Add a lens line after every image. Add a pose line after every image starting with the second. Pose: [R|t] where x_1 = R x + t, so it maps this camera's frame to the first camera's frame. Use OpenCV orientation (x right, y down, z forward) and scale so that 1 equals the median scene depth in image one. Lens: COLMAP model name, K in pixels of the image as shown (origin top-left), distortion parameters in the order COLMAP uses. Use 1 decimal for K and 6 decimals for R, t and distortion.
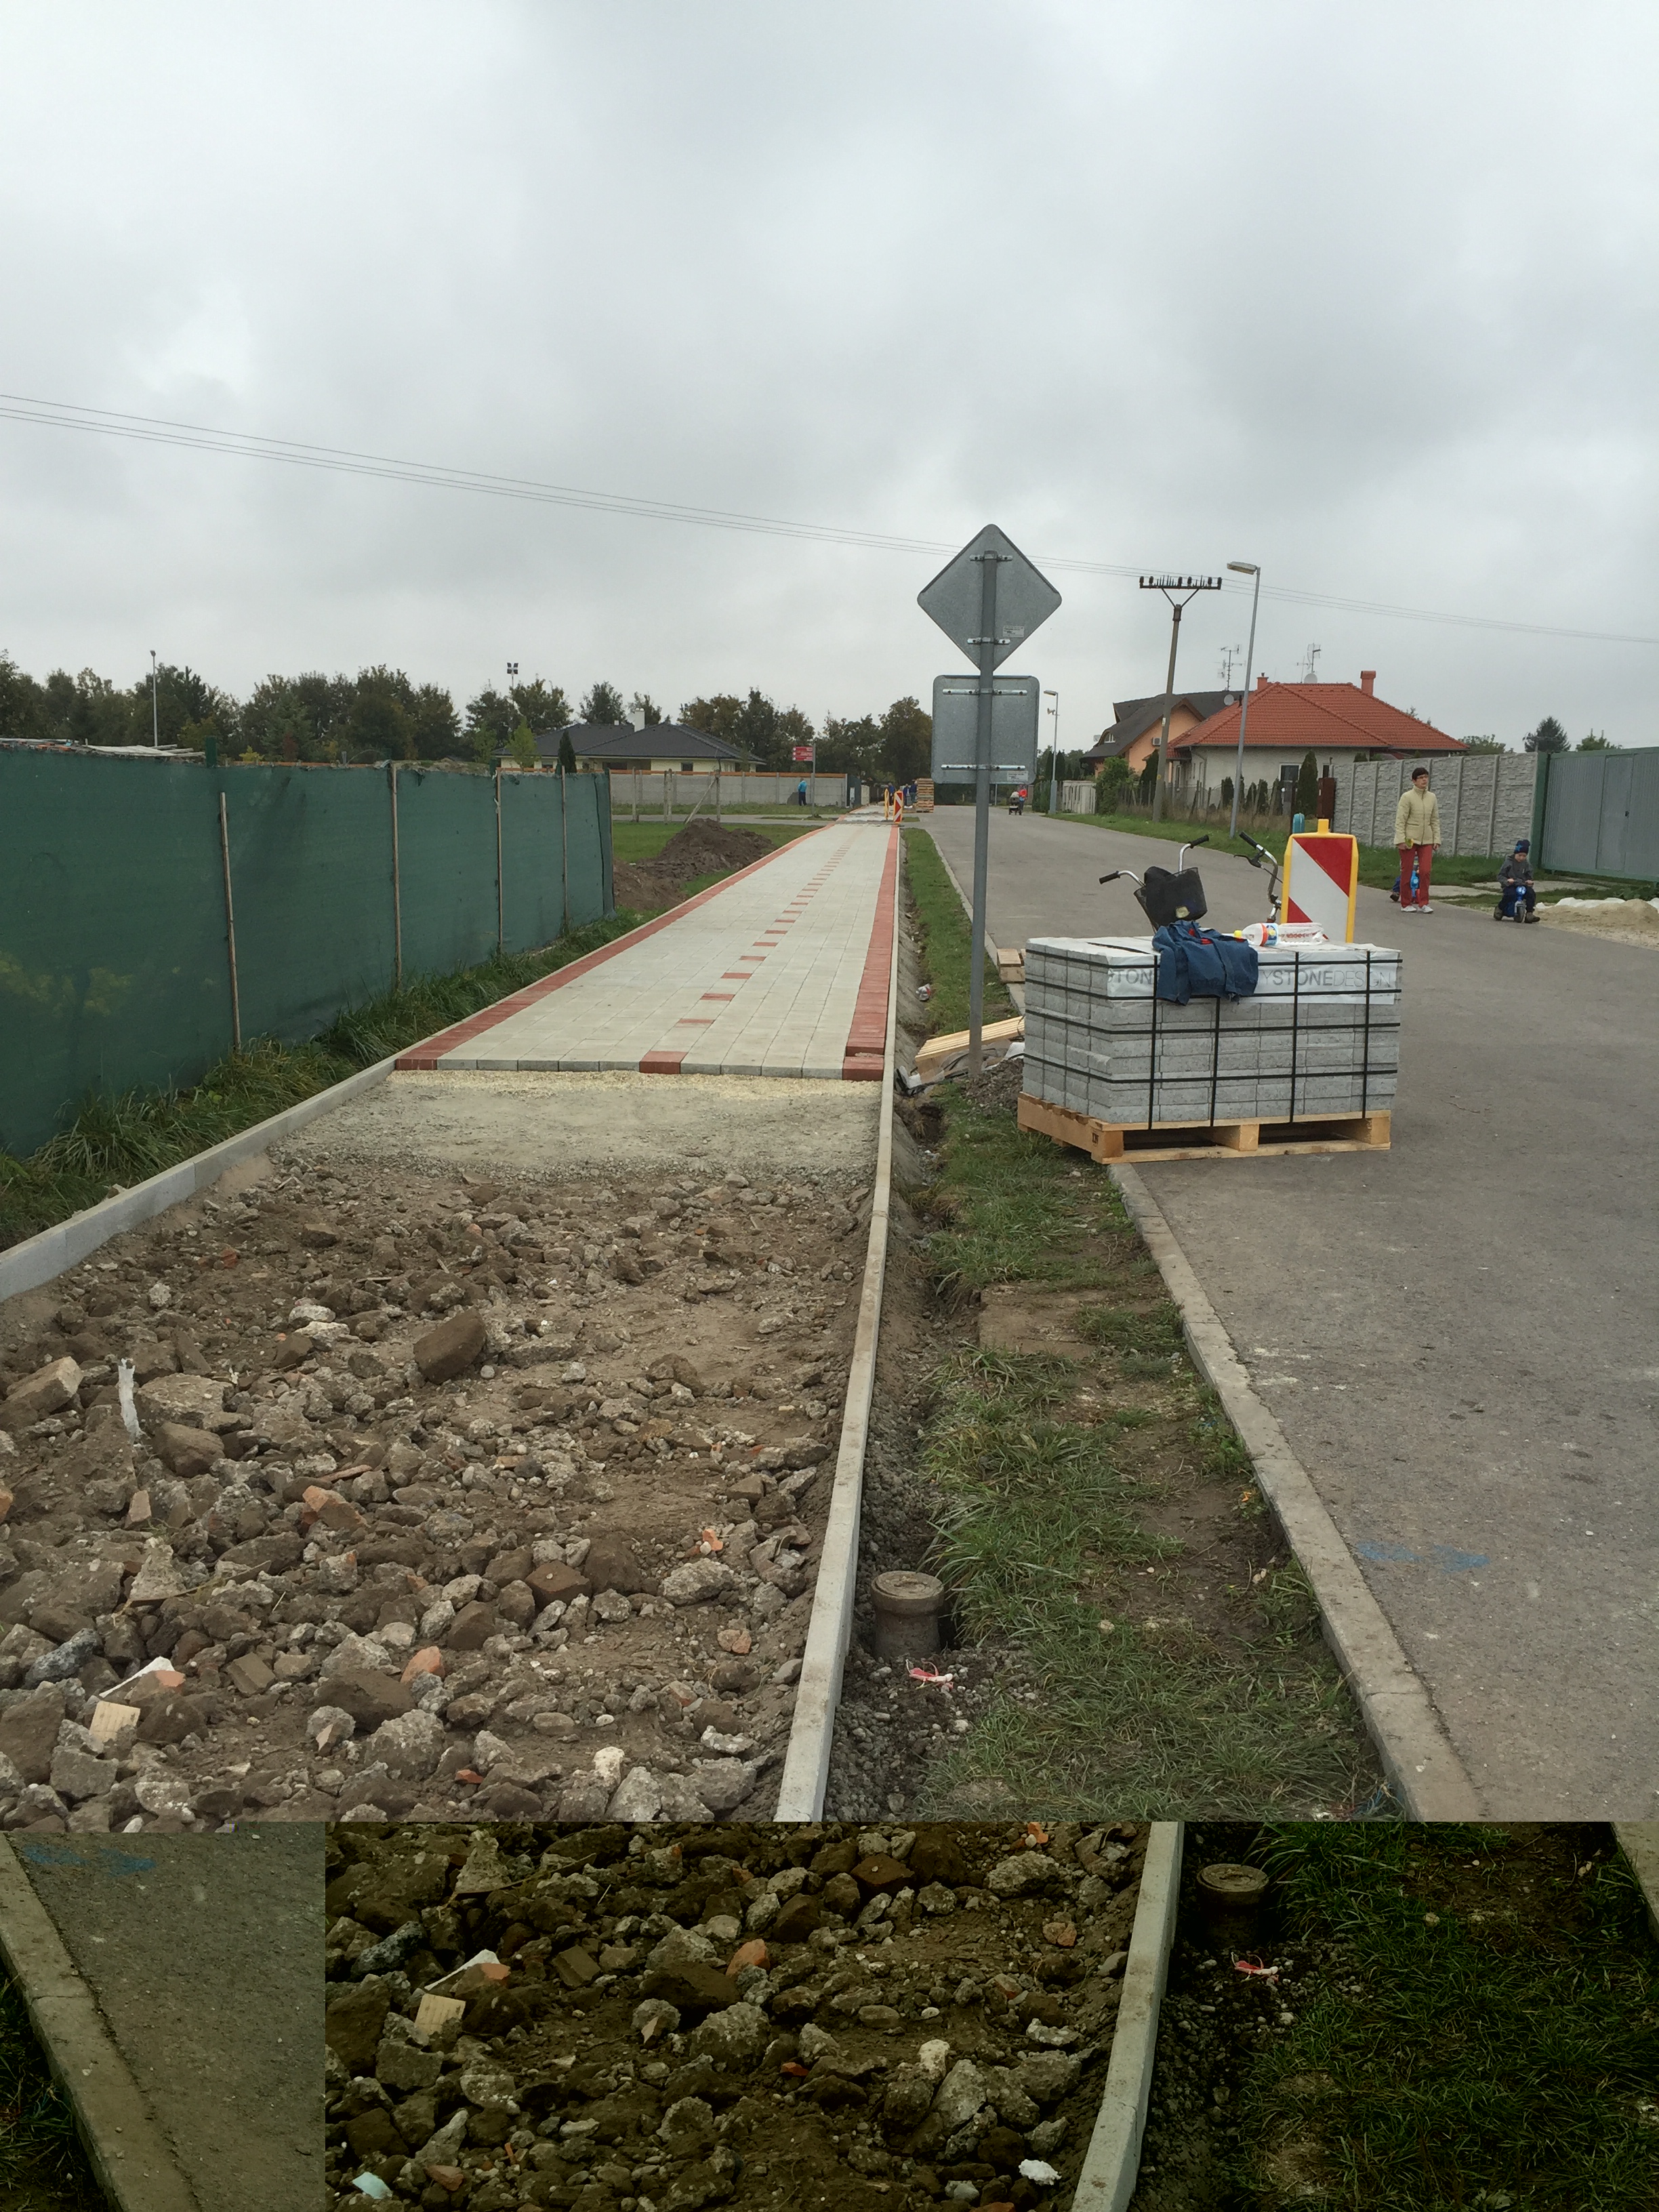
lens RADIAL K [[1876.2, 0, 829.5], [0, 1876.2, 1106.0], [0, 0, 1]] dist [0.068002, -0.001687]
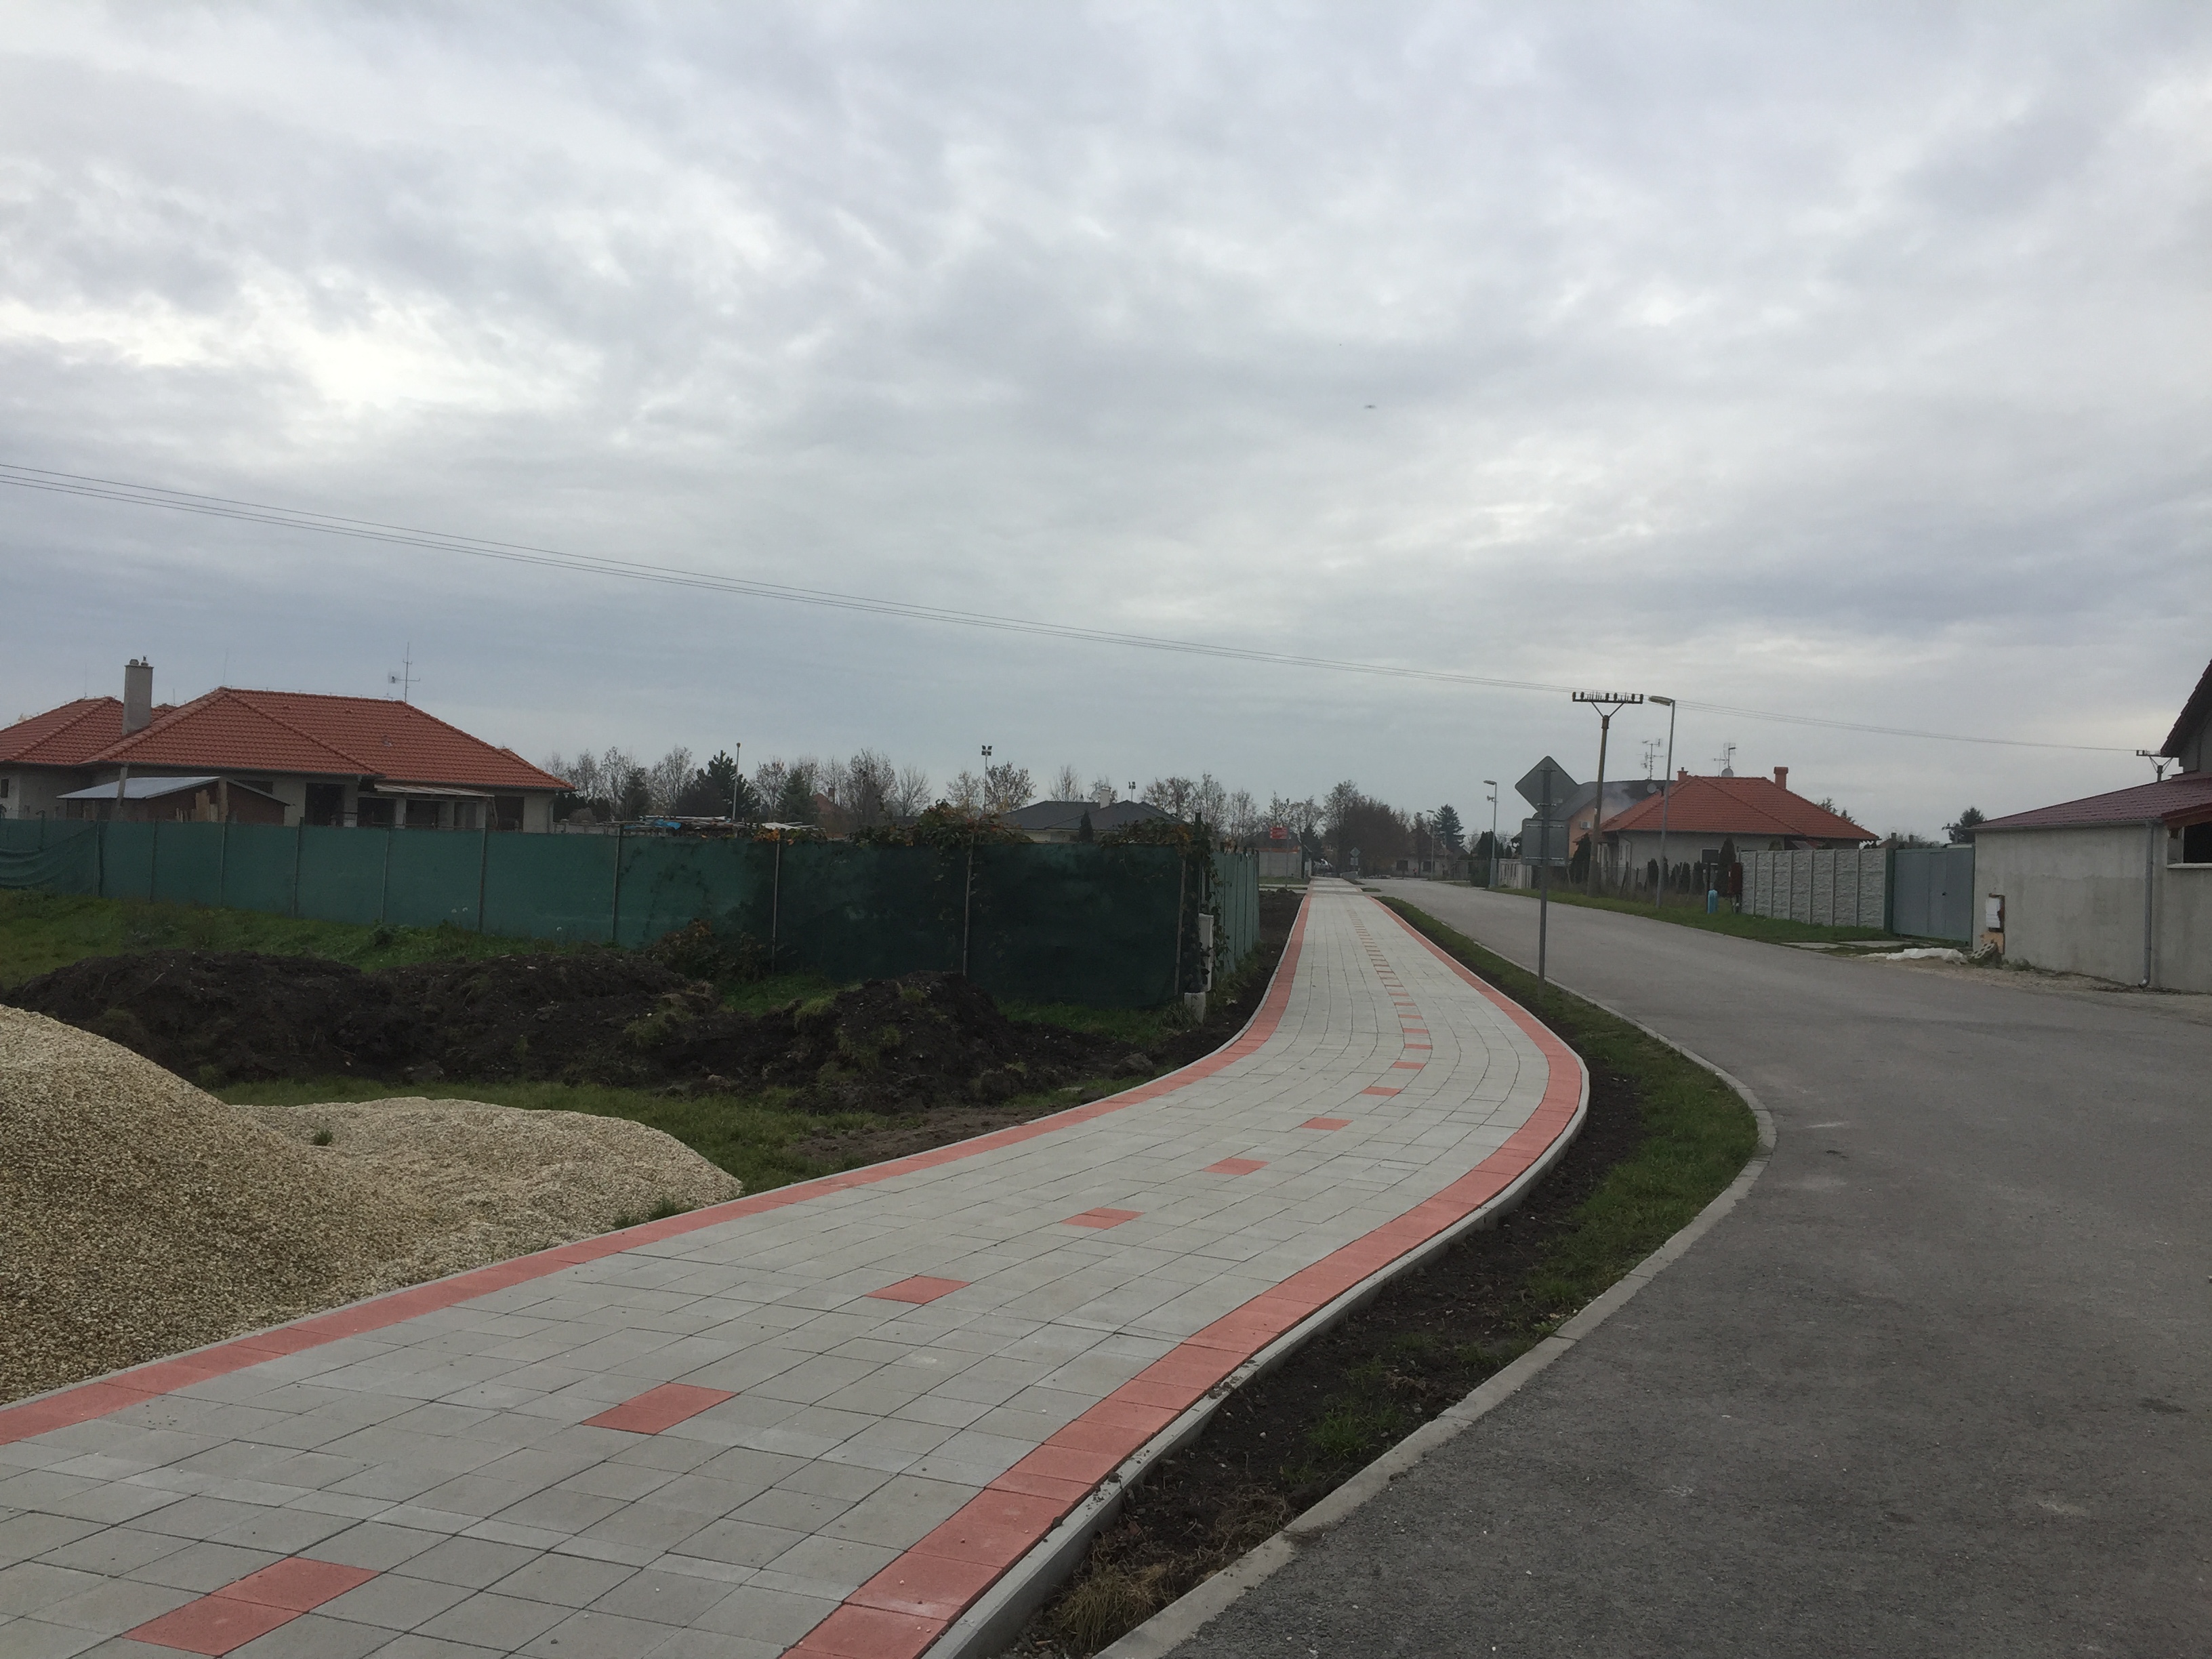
lens RADIAL K [[1876.2, 0, 1106.0], [0, 1876.2, 829.5], [0, 0, 1]] dist [0.068002, -0.001687]
pose [[0.996966, 0.013701, -0.076623, -0.022110], [-0.027482, 0.982950, -0.181809, 0.017006], [0.072826, 0.183363, 0.980344, -0.101947]]
